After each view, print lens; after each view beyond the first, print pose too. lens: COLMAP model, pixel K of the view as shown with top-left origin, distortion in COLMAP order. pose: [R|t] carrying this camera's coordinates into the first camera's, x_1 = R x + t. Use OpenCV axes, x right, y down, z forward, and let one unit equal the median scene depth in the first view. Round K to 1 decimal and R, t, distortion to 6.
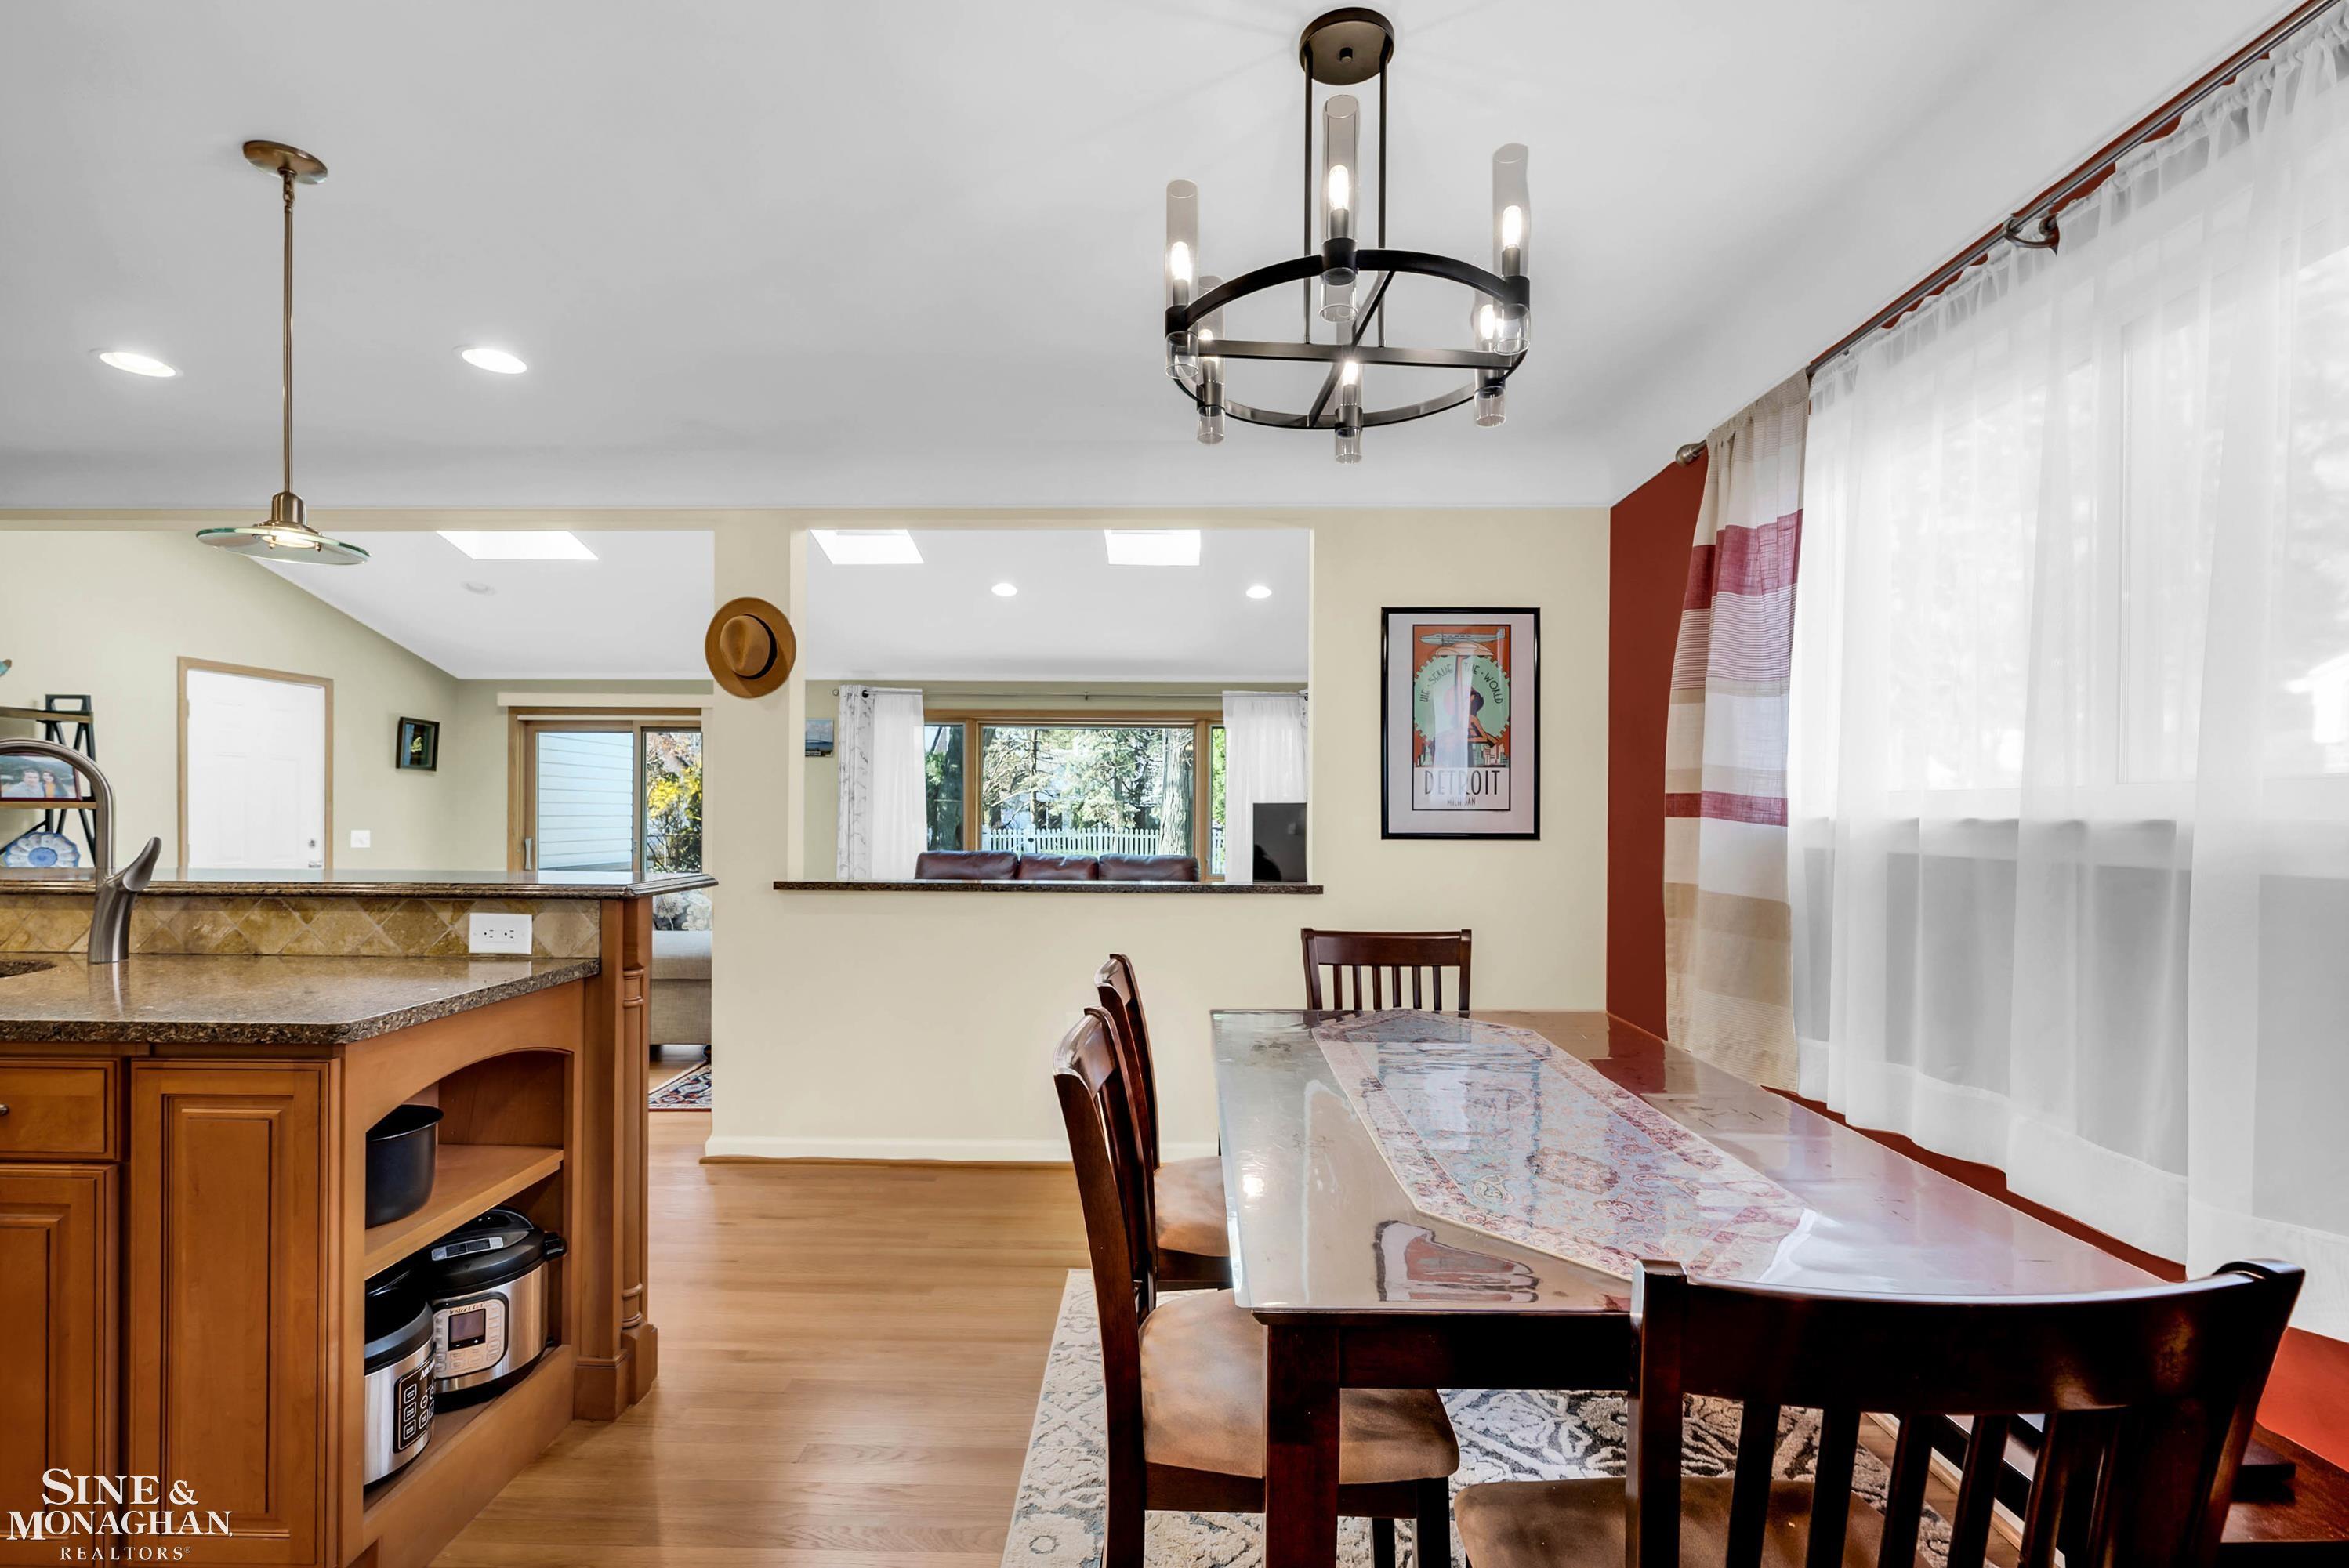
lens RADIAL K [[1069.4, 0, 1174.5], [0, 1069.4, 784.0], [0, 0, 1]] dist [-0.000011, -0.000156]
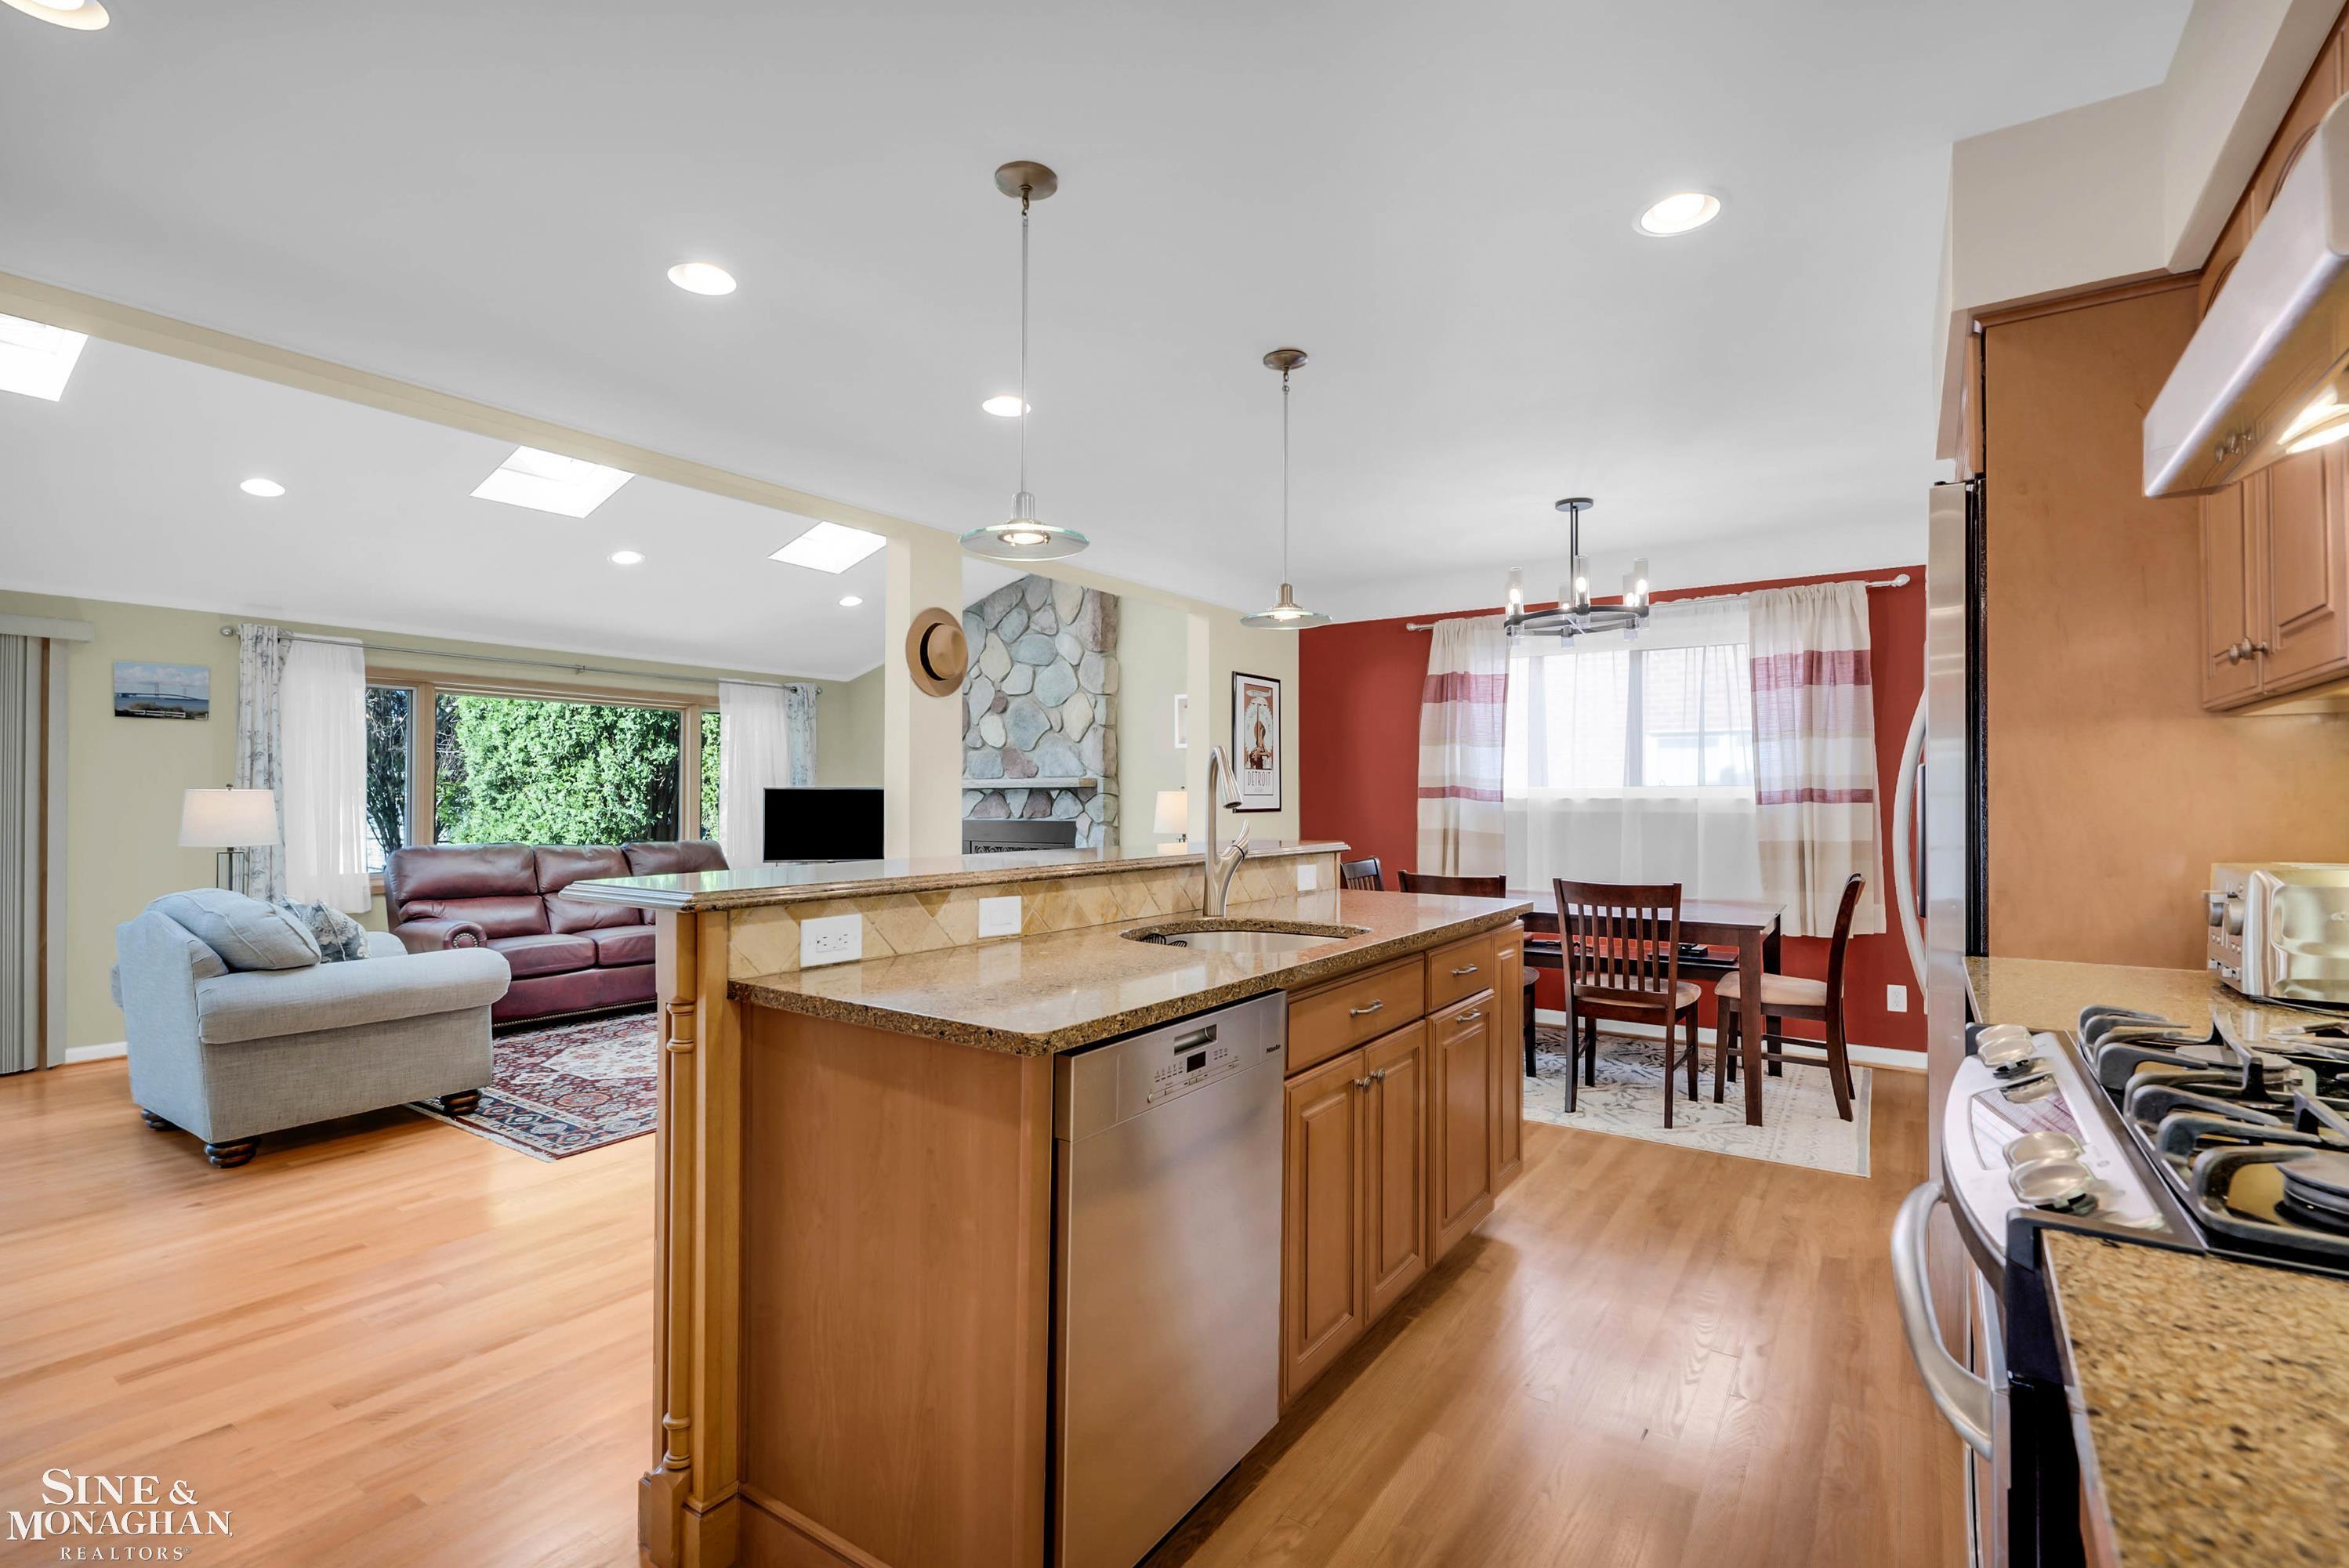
lens RADIAL K [[1069.4, 0, 1174.5], [0, 1069.4, 784.0], [0, 0, 1]] dist [-0.000011, -0.000156]
pose [[0.550246, 0.005860, 0.834982, -1.209404], [-0.018891, 0.999807, 0.005432, -0.000576], [-0.834789, -0.018762, 0.550250, 0.180799]]
